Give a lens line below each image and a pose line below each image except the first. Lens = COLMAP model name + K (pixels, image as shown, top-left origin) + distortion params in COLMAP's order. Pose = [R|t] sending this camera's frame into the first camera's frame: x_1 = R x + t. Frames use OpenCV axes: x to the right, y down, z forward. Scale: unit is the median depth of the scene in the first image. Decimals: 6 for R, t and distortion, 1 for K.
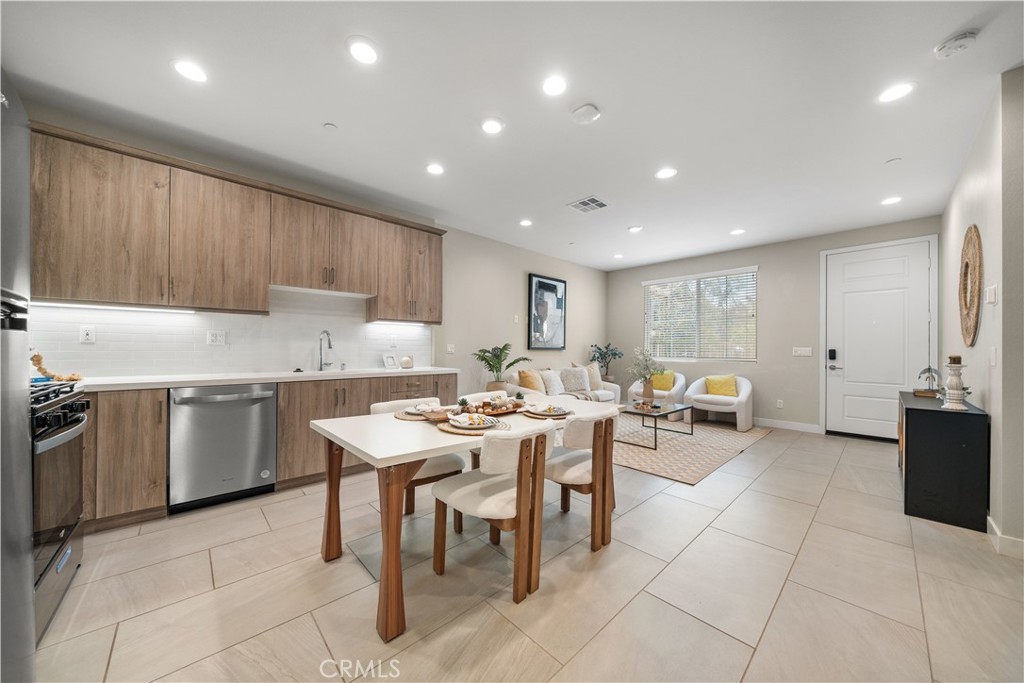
lens RADIAL K [[353.3, 0, 507.4], [0, 353.3, 346.5], [0, 0, 1]] dist [-0.000915, -0.000109]
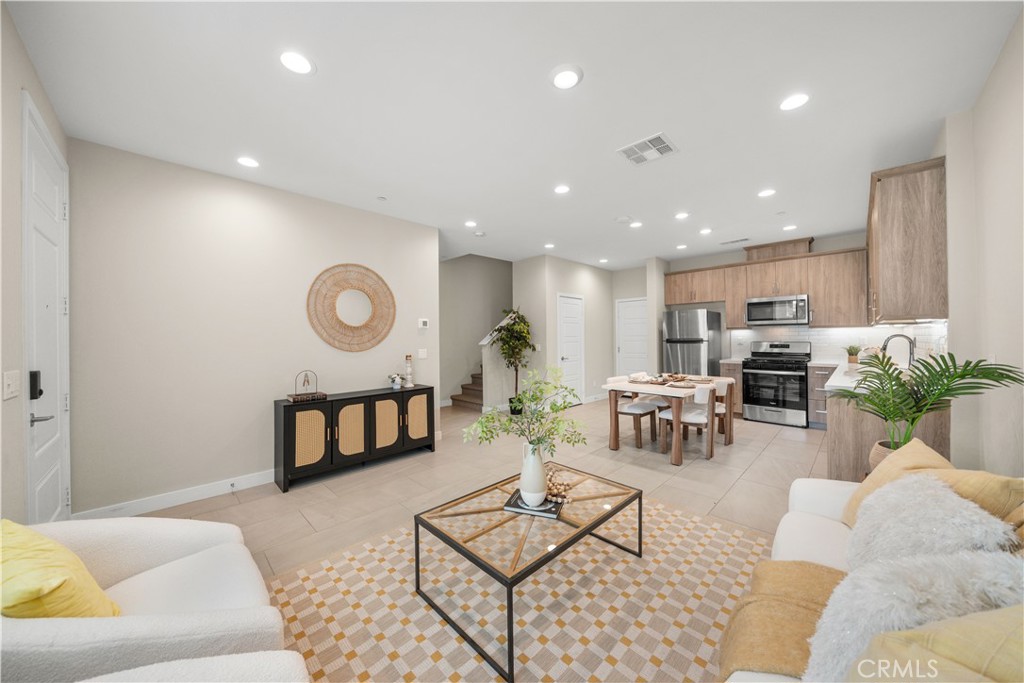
lens RADIAL K [[353.0, 0, 509.8], [0, 353.0, 335.4], [0, 0, 1]] dist [-0.002268, -0.000166]
pose [[-0.999317, 0.001978, -0.036887, 0.443659], [0.002390, 0.999935, -0.011139, -0.025119], [0.036863, -0.011219, -0.999257, 1.415174]]
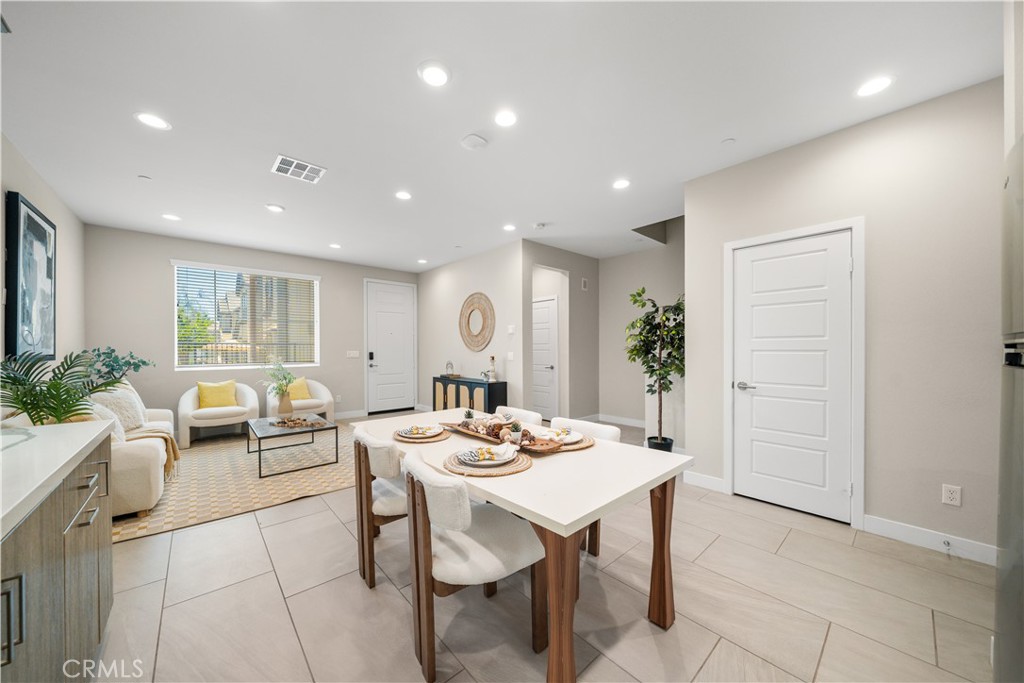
lens RADIAL K [[357.1, 0, 506.4], [0, 357.1, 349.9], [0, 0, 1]] dist [-0.000810, 0.000085]
pose [[0.030334, -0.011980, 0.999468, -0.447565], [-0.003558, 0.999921, 0.012093, -0.019269], [-0.999533, -0.003923, 0.030289, 0.446207]]
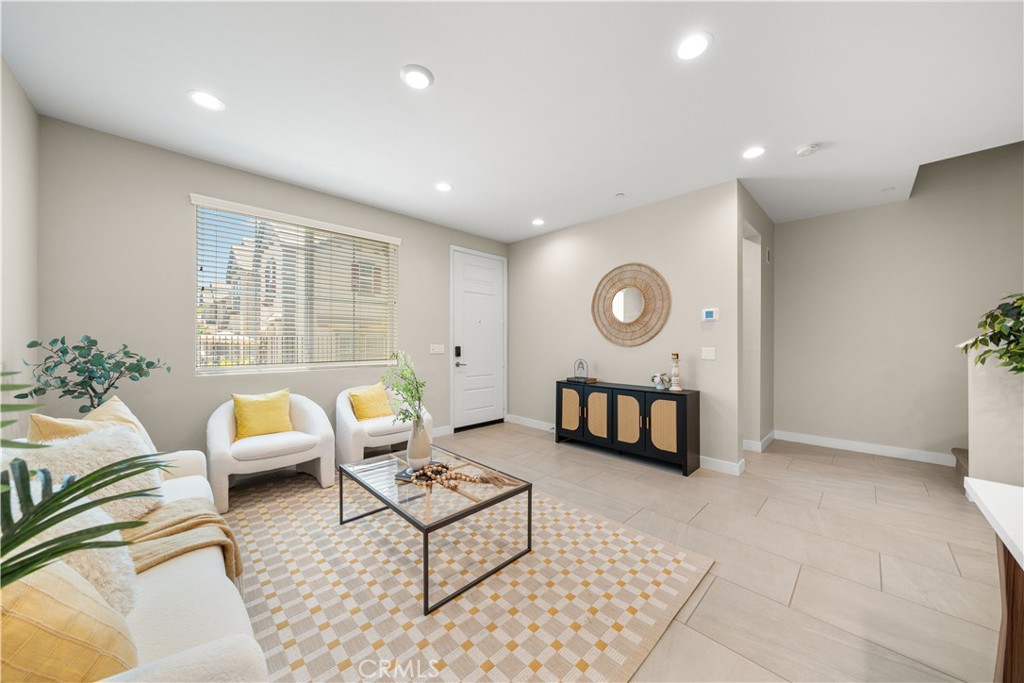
lens RADIAL K [[350.3, 0, 508.2], [0, 350.3, 342.2], [0, 0, 1]] dist [-0.002130, -0.000217]
pose [[-0.023848, -0.007236, 0.999689, -0.075334], [-0.008773, 0.999937, 0.007028, -0.012068], [-0.999677, -0.008603, -0.023910, 0.899266]]
